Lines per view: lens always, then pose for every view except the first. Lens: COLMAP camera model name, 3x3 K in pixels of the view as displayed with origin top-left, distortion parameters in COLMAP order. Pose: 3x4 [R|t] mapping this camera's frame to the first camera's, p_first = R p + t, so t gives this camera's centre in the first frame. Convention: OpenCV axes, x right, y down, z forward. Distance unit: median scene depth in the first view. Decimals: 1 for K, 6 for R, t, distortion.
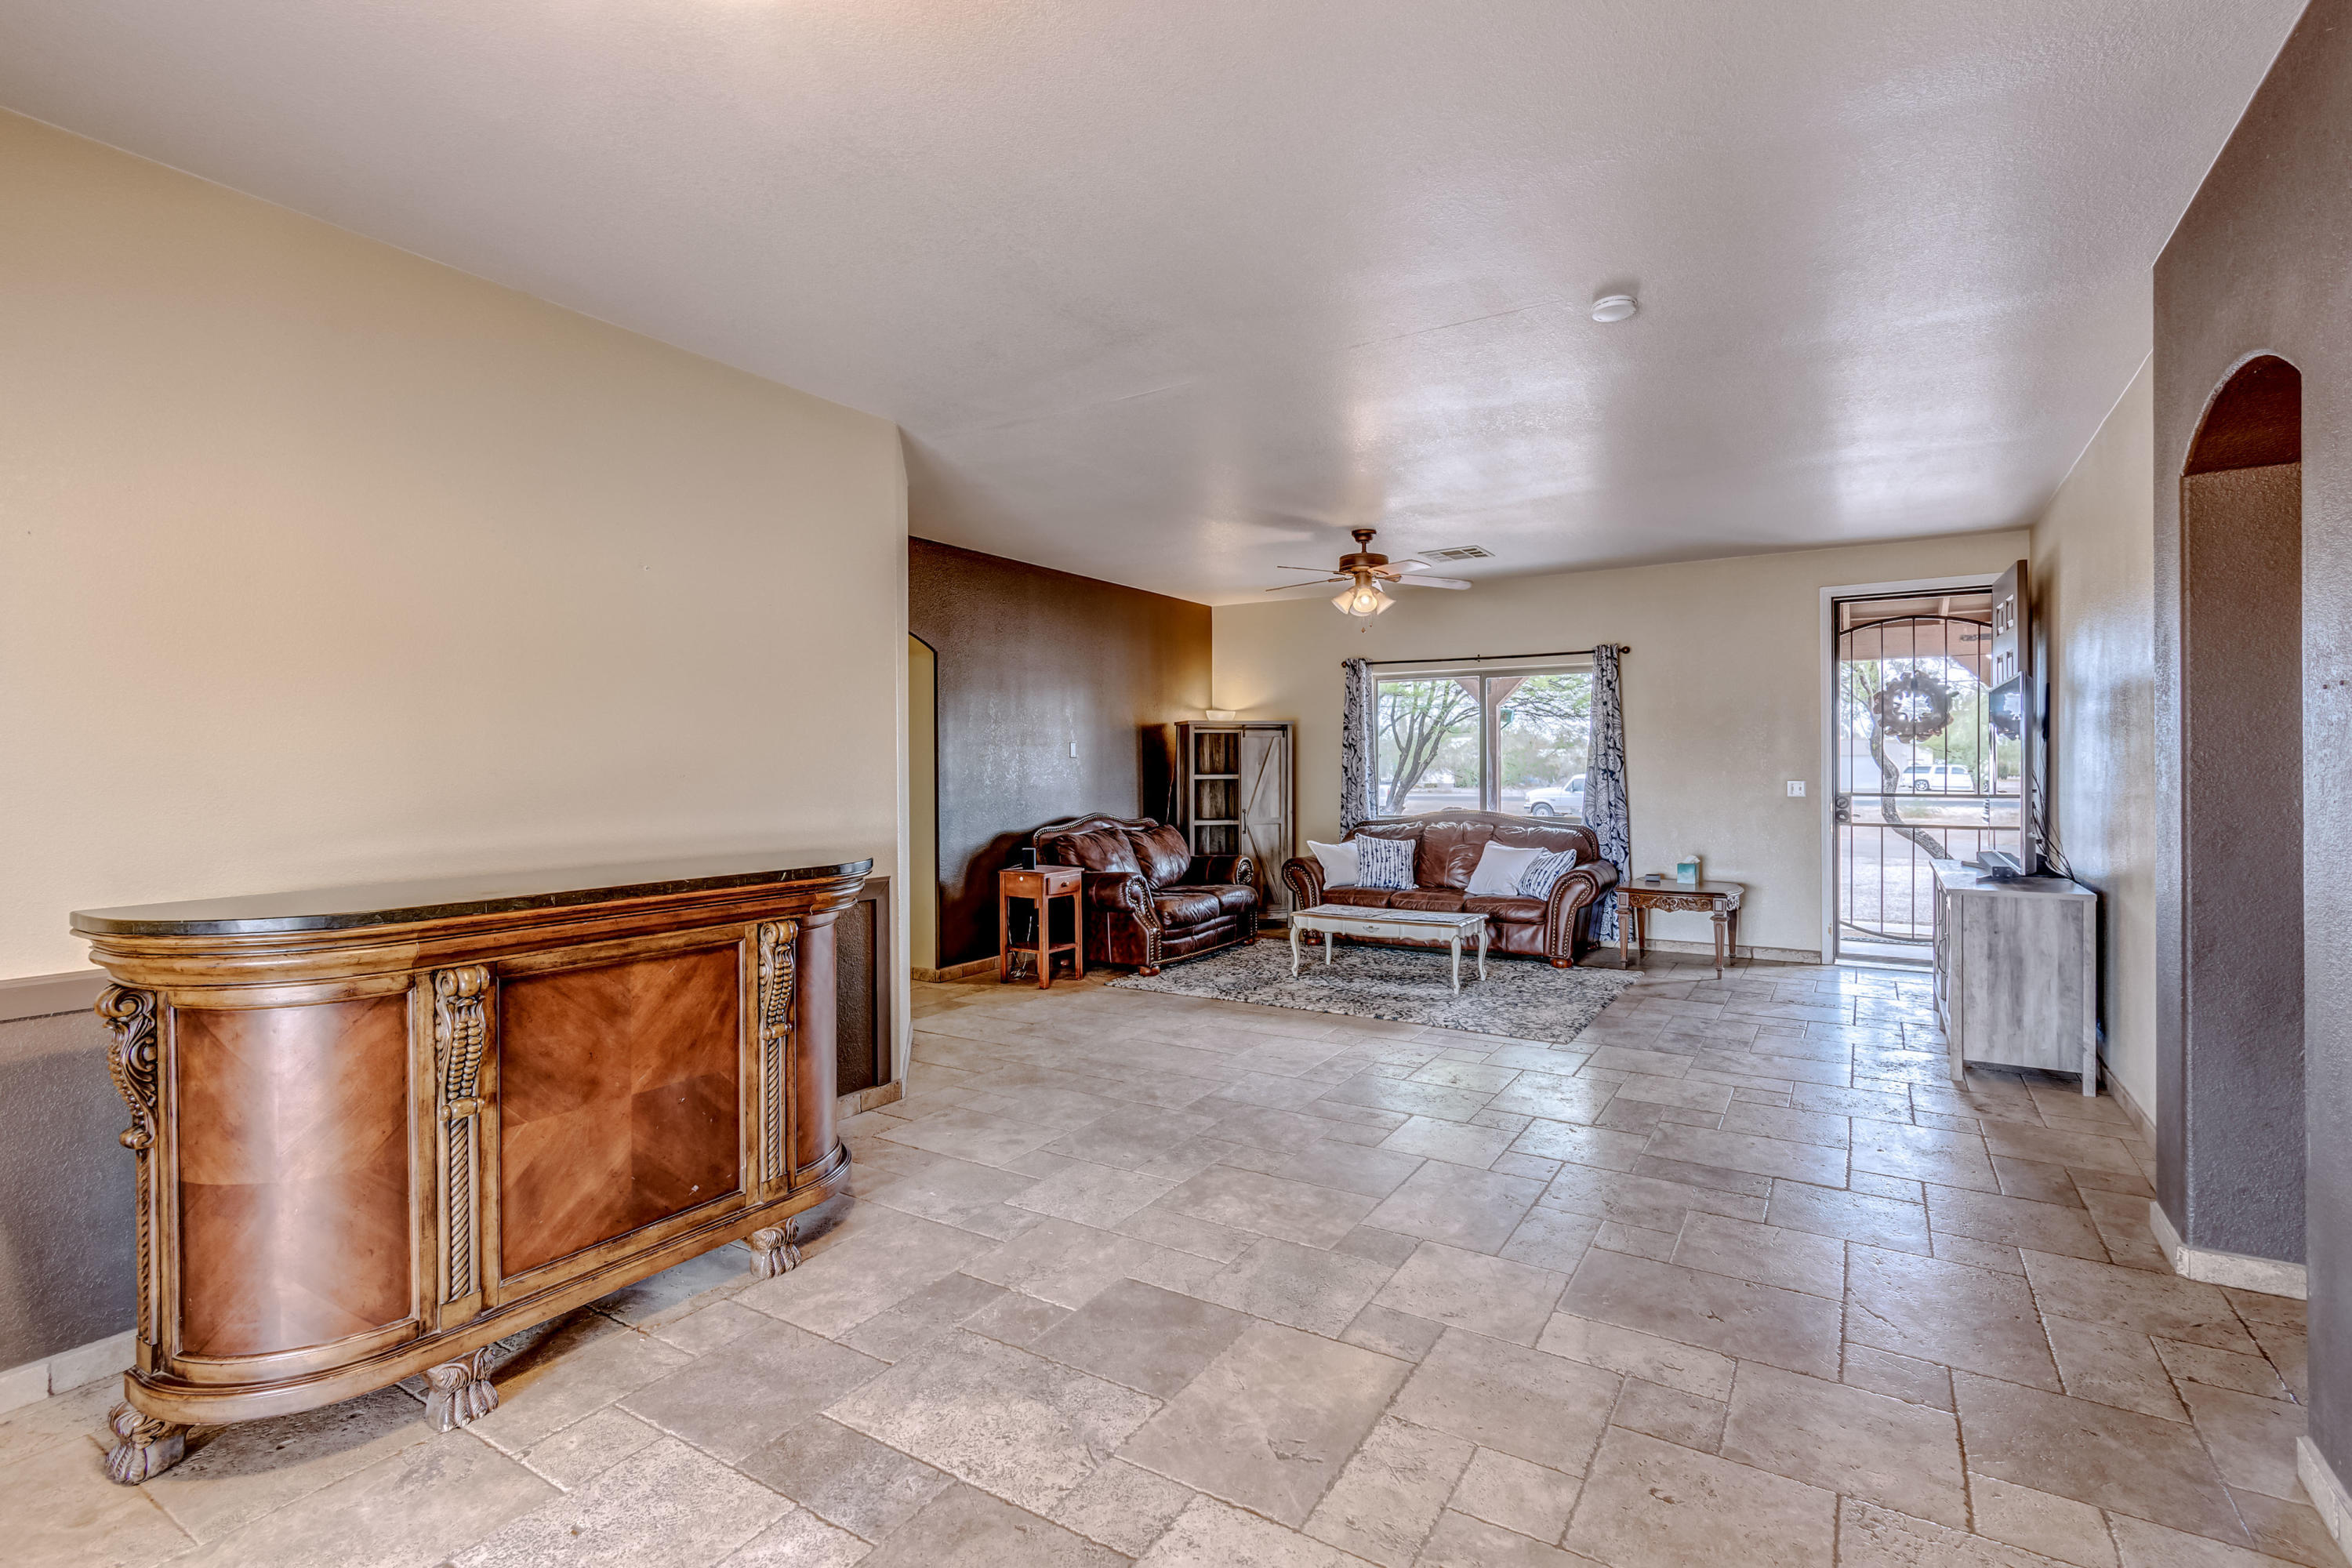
lens RADIAL K [[1044.7, 0, 1194.3], [0, 1044.7, 789.3], [0, 0, 1]] dist [0.000045, -0.000248]
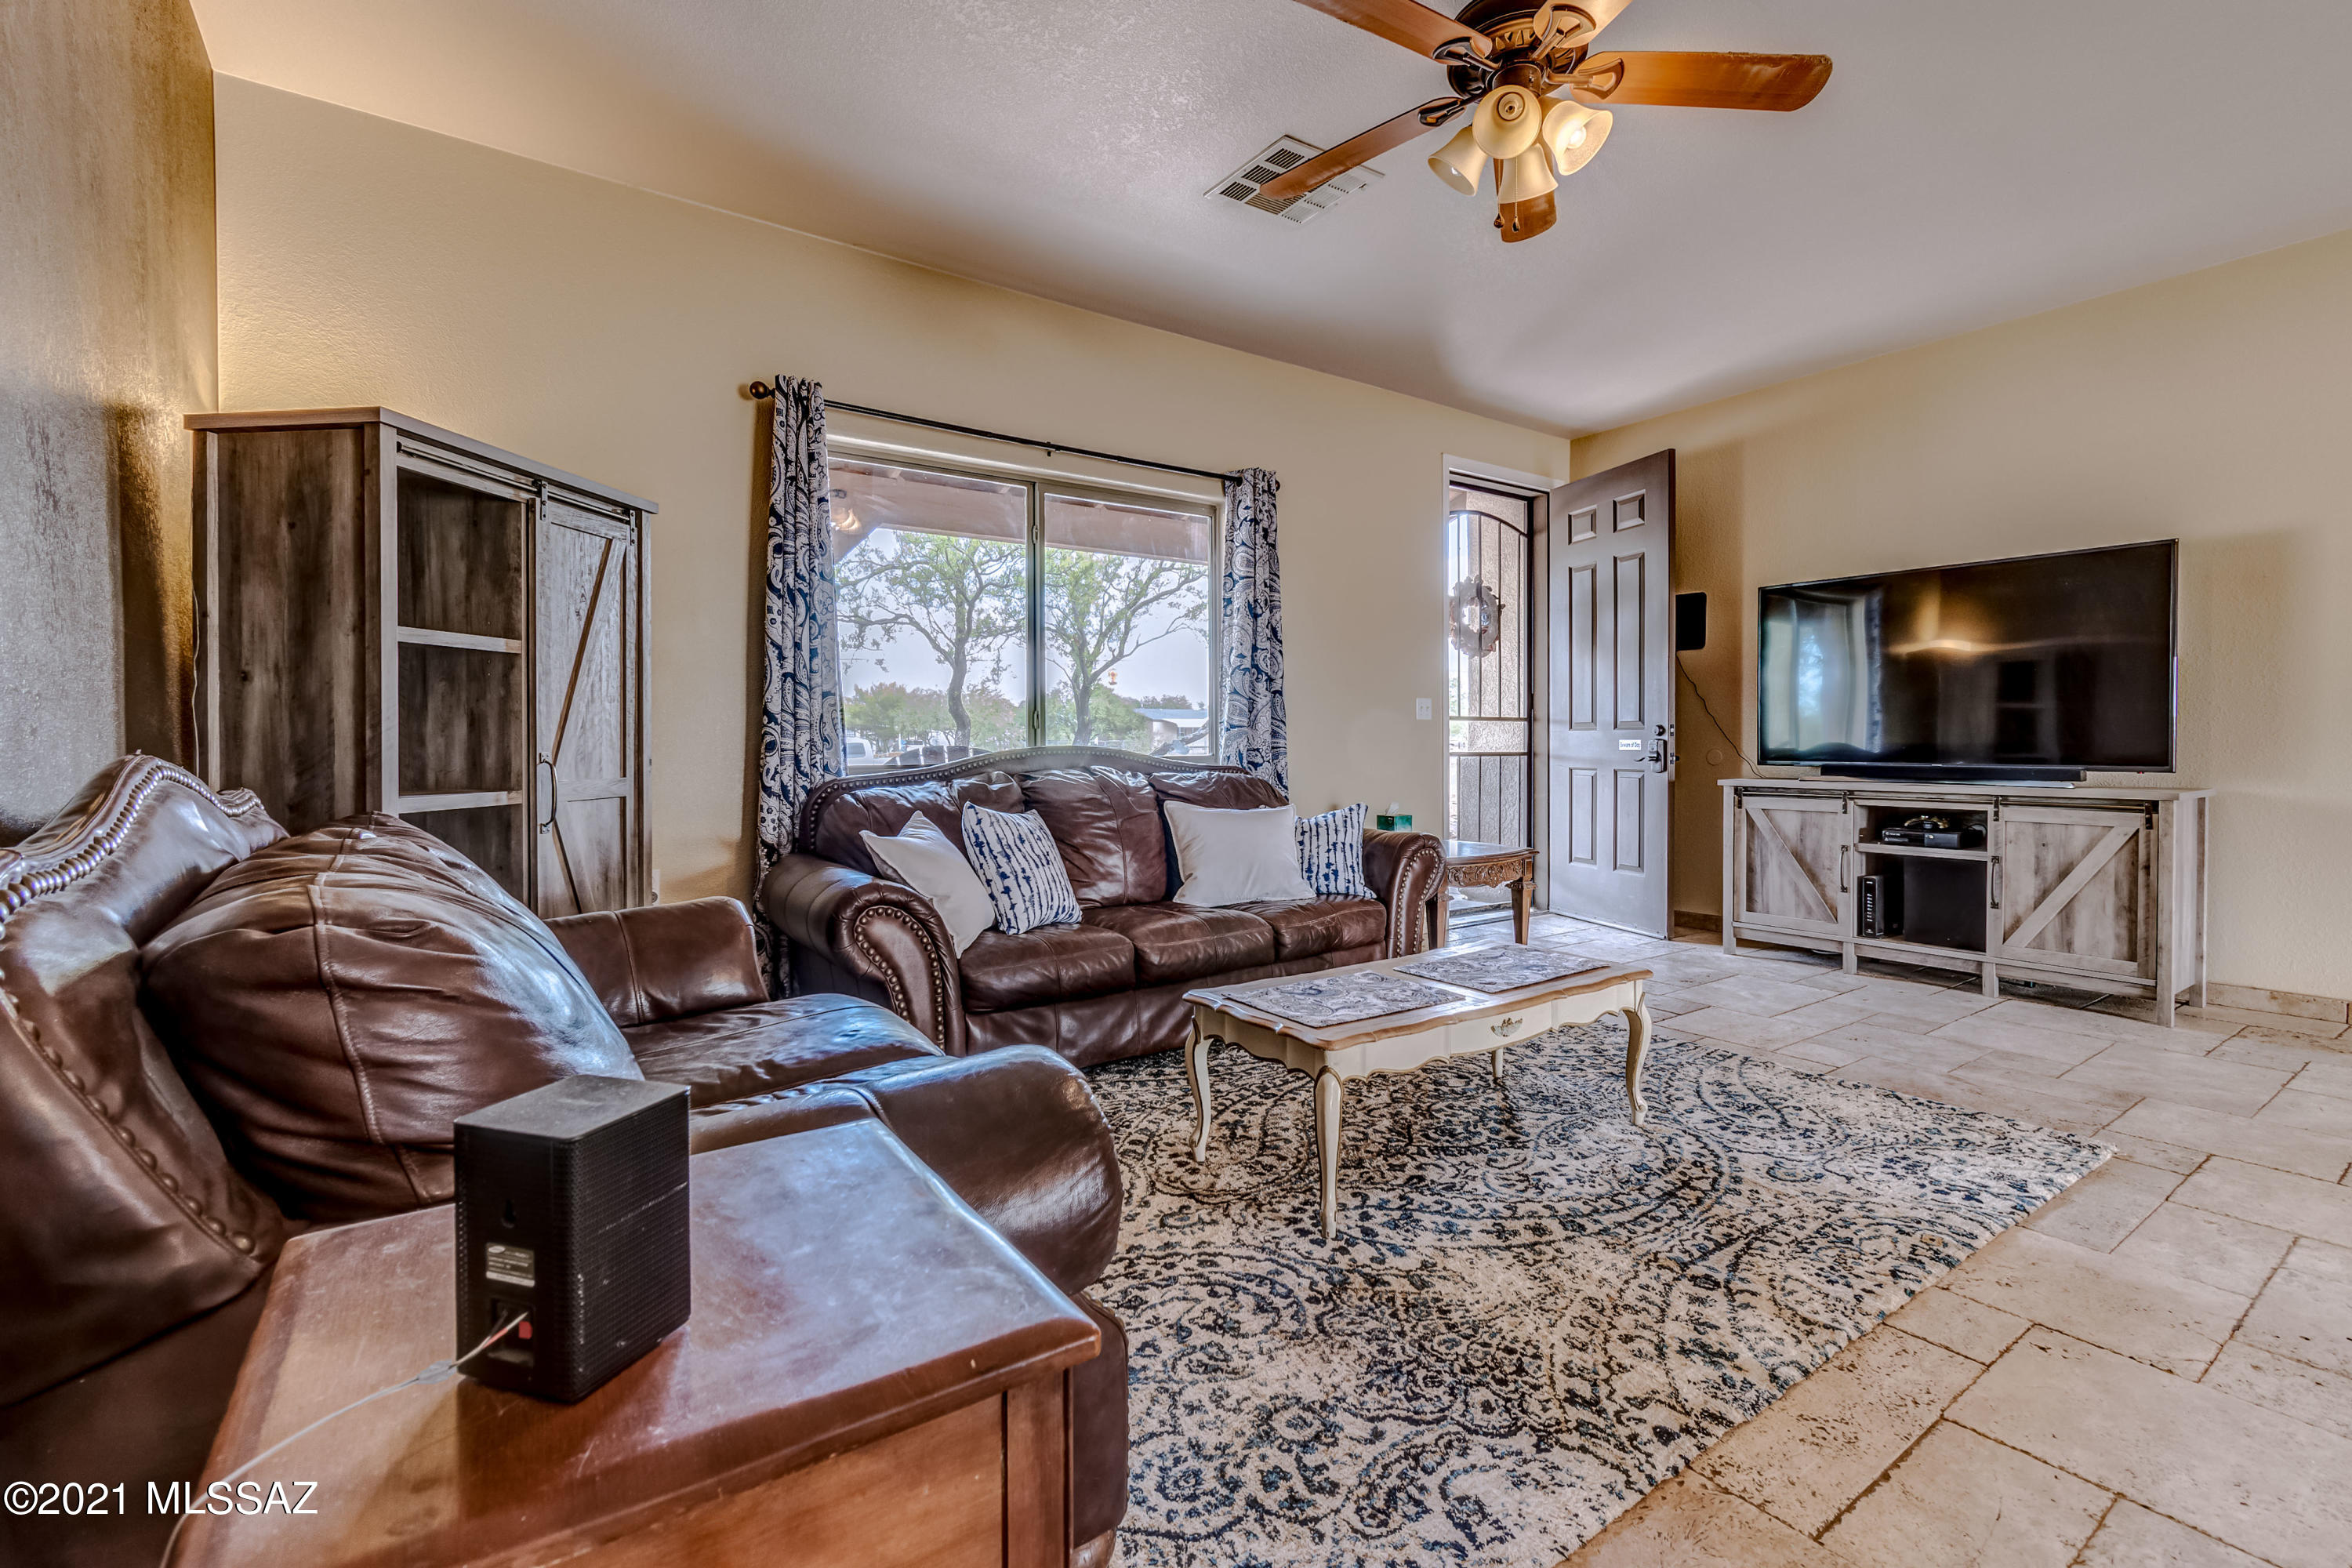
lens RADIAL K [[1044.7, 0, 1177.2], [0, 1044.7, 751.5], [0, 0, 1]] dist [0.000045, -0.000248]
pose [[0.382924, -0.008197, 0.923743, -0.190960], [0.022505, 0.999747, -0.000458, 0.025917], [-0.923506, 0.020964, 0.383011, 0.813316]]
